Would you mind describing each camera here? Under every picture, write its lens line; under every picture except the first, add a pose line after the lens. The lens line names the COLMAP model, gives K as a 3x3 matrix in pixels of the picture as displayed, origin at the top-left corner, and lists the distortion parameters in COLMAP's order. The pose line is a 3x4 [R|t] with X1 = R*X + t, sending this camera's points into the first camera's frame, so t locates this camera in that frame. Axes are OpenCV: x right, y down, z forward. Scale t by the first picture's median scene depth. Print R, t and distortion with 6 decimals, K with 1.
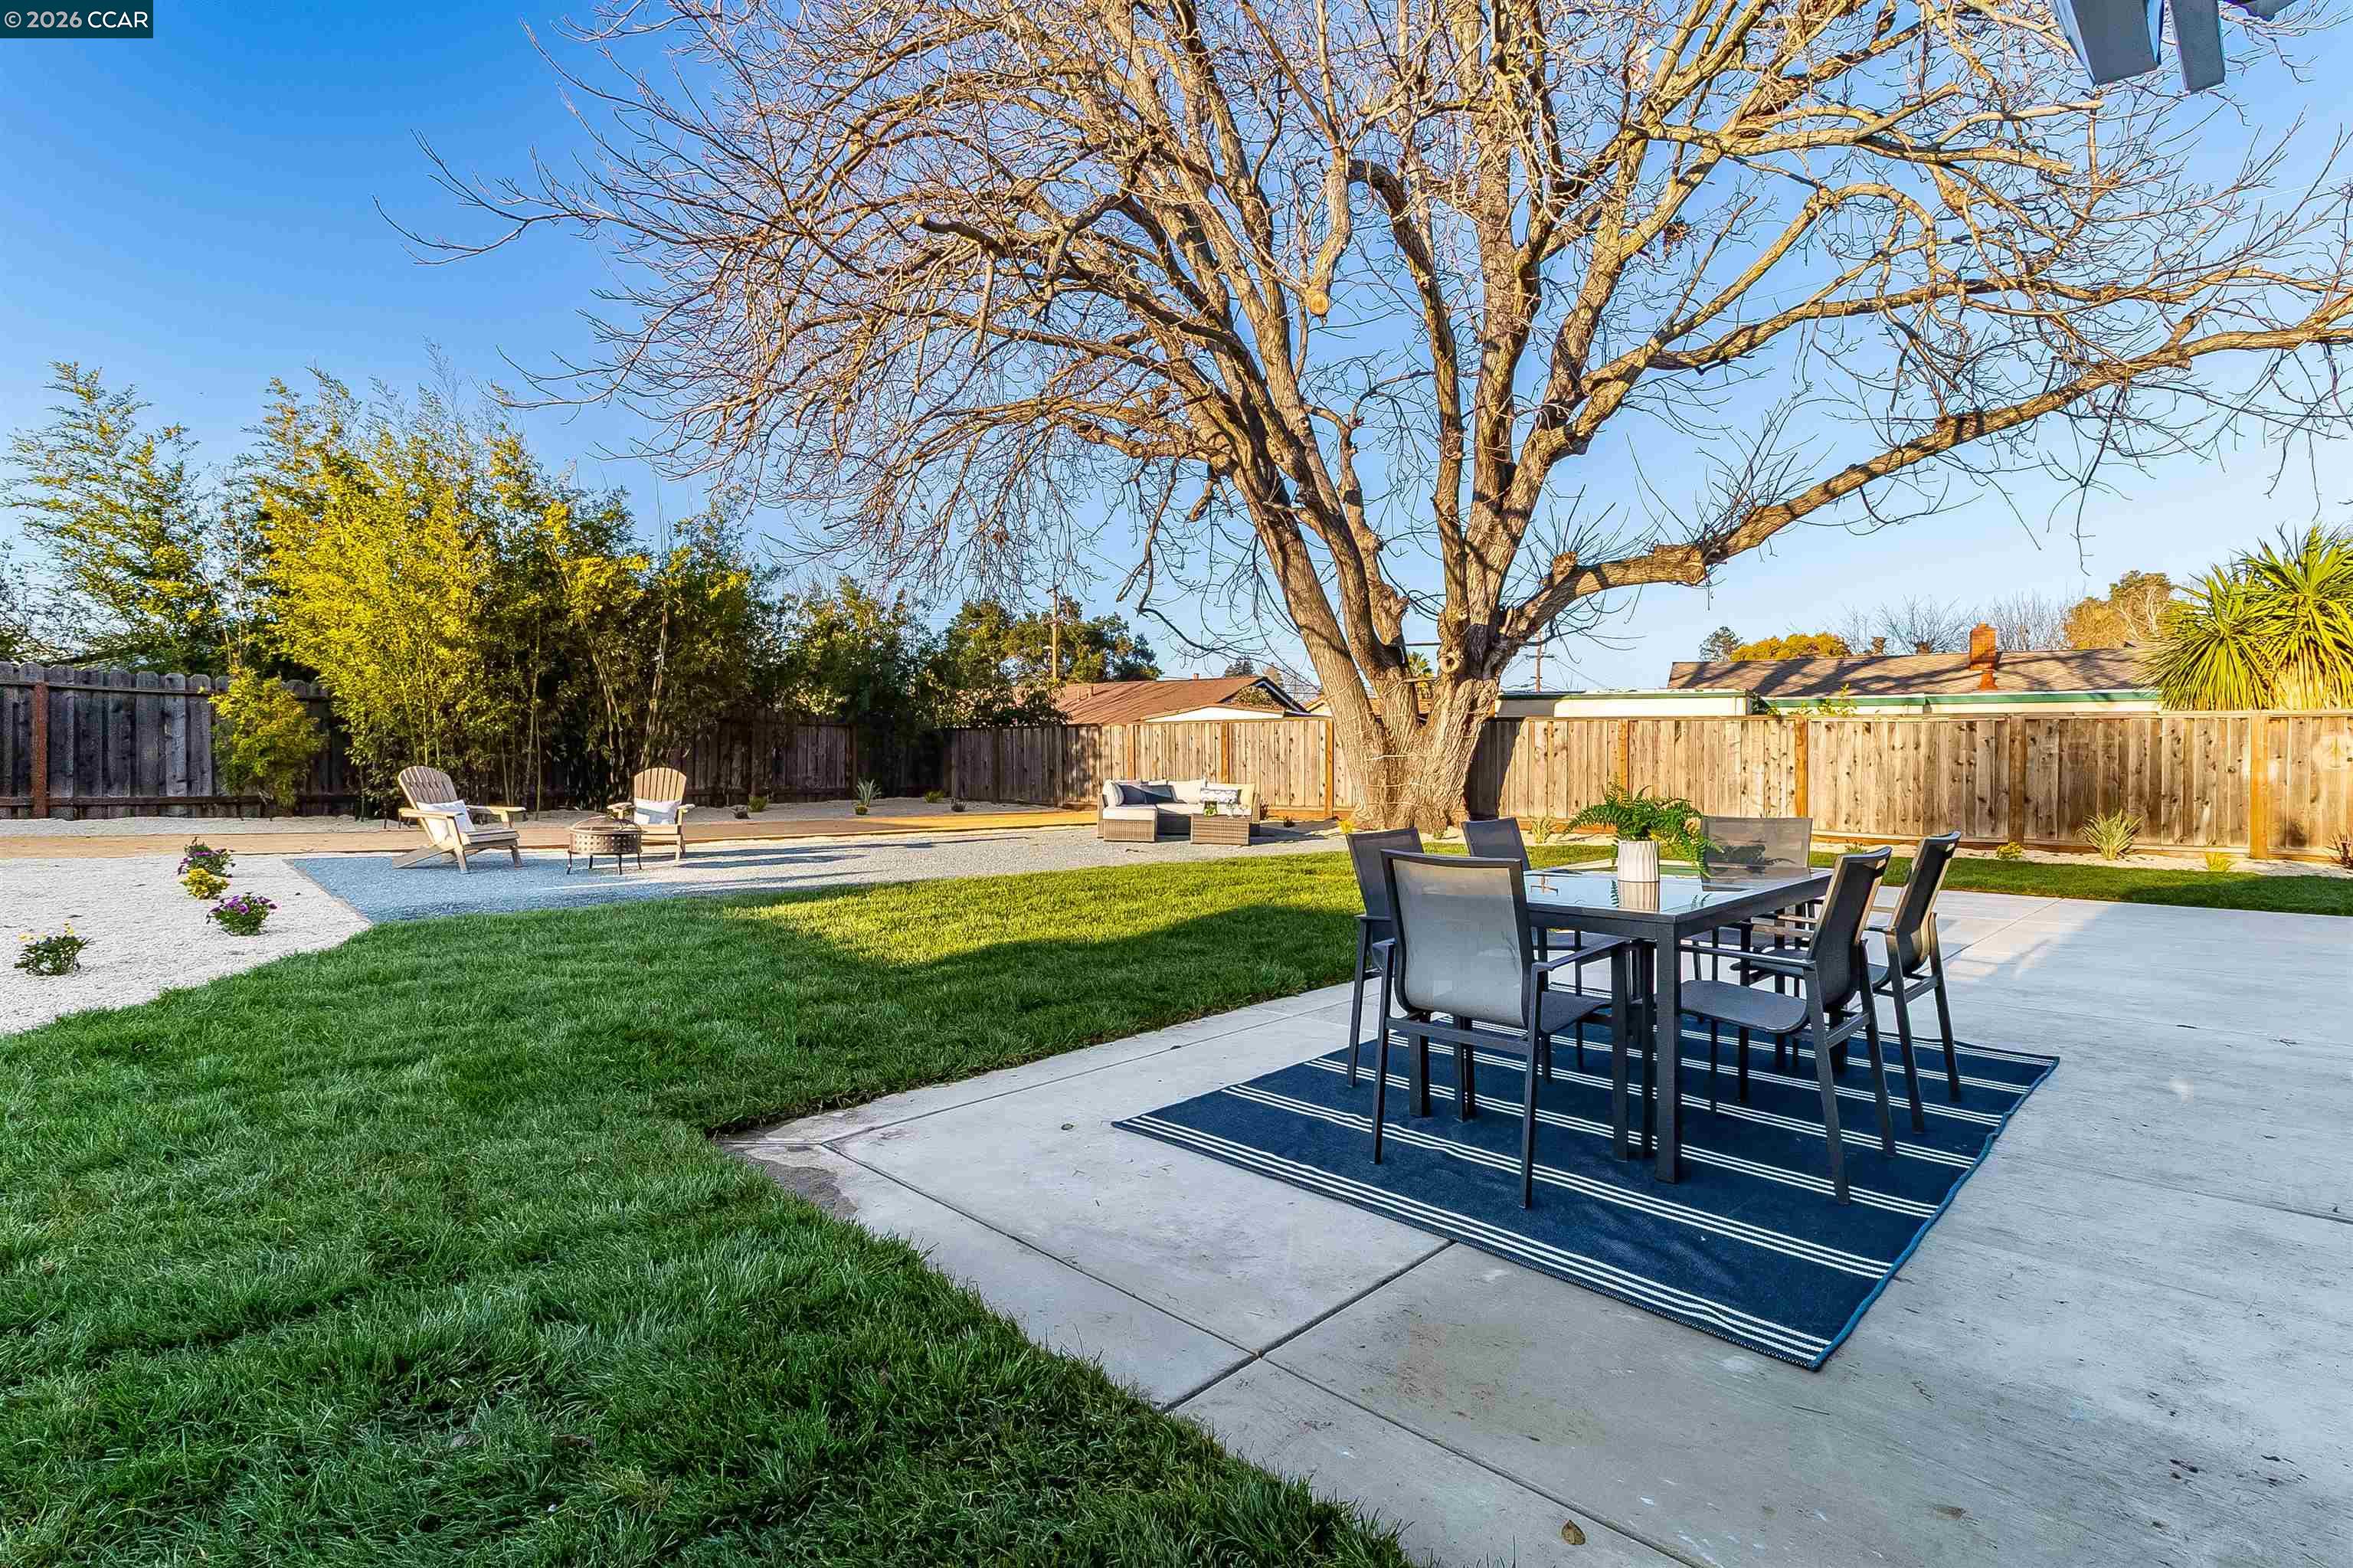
lens RADIAL K [[1099.5, 0, 1187.2], [0, 1099.5, 746.7], [0, 0, 1]] dist [-0.006046, -0.001696]
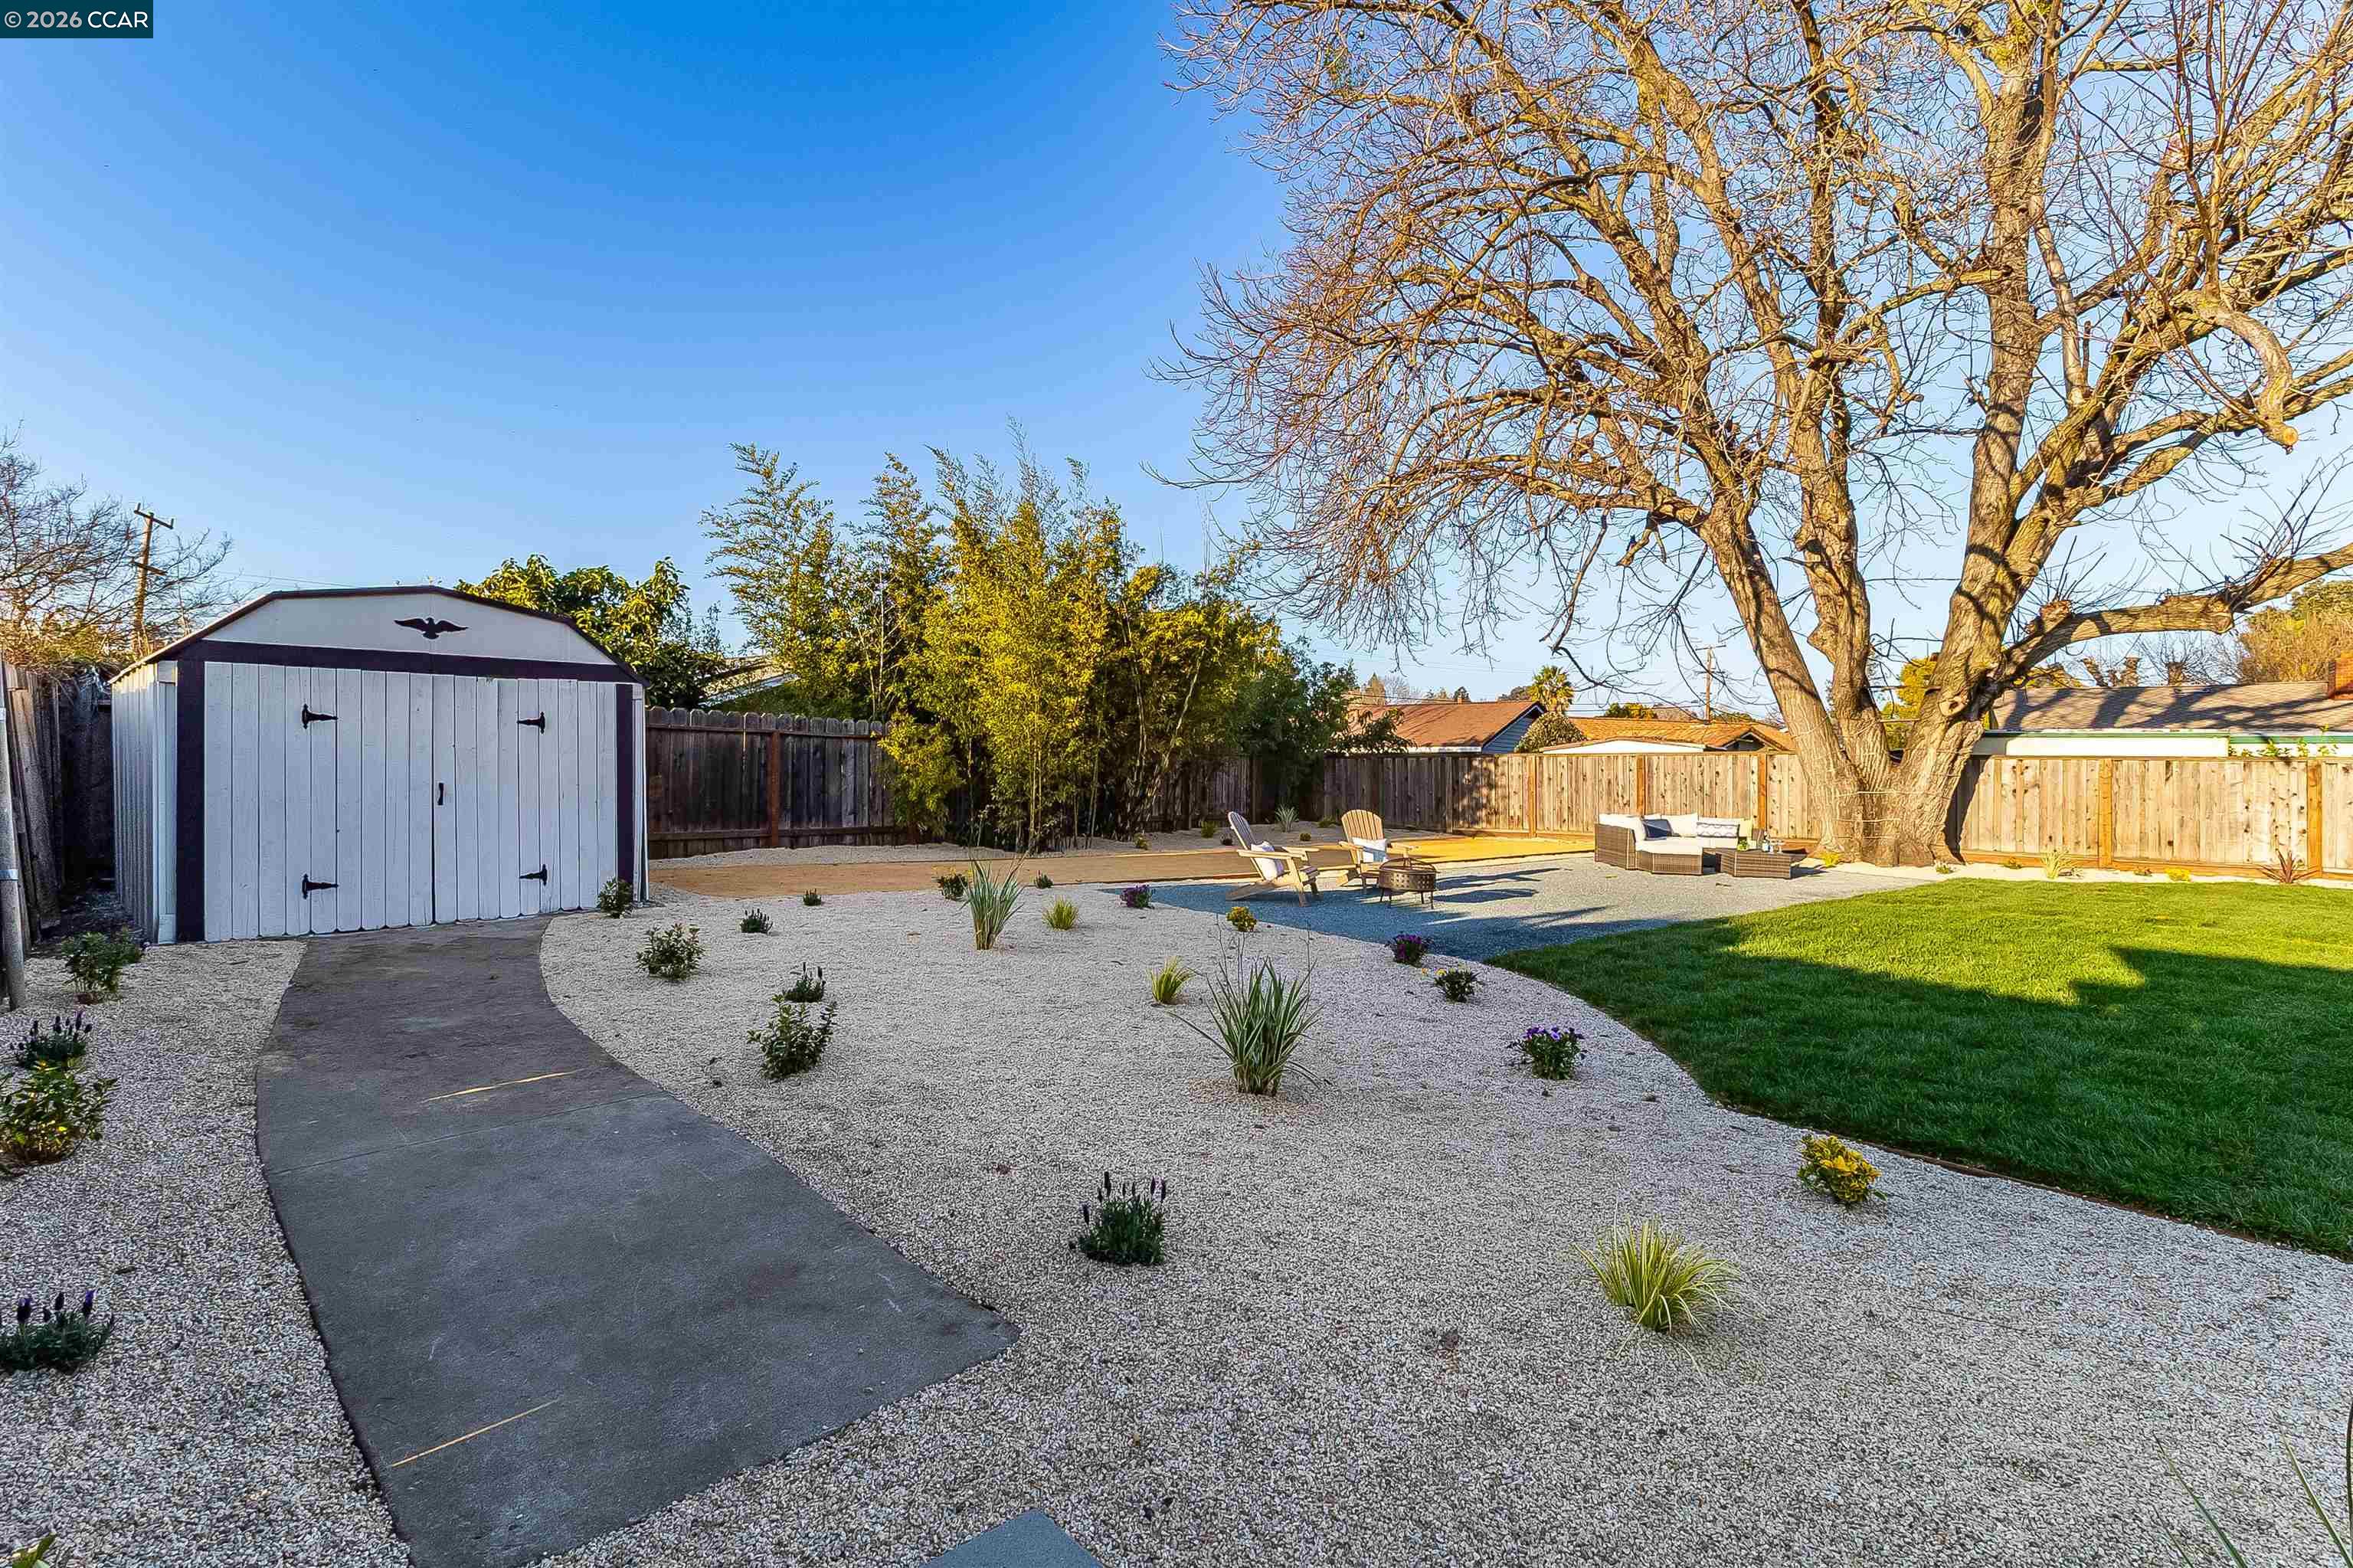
lens RADIAL K [[1104.1, 0, 1175.1], [0, 1104.1, 758.4], [0, 0, 1]] dist [-0.006124, -0.000592]
pose [[0.997625, 0.002959, -0.068809, -0.422504], [-0.002900, 0.999995, 0.000961, -0.024149], [0.068812, -0.000759, 0.997629, -0.107375]]
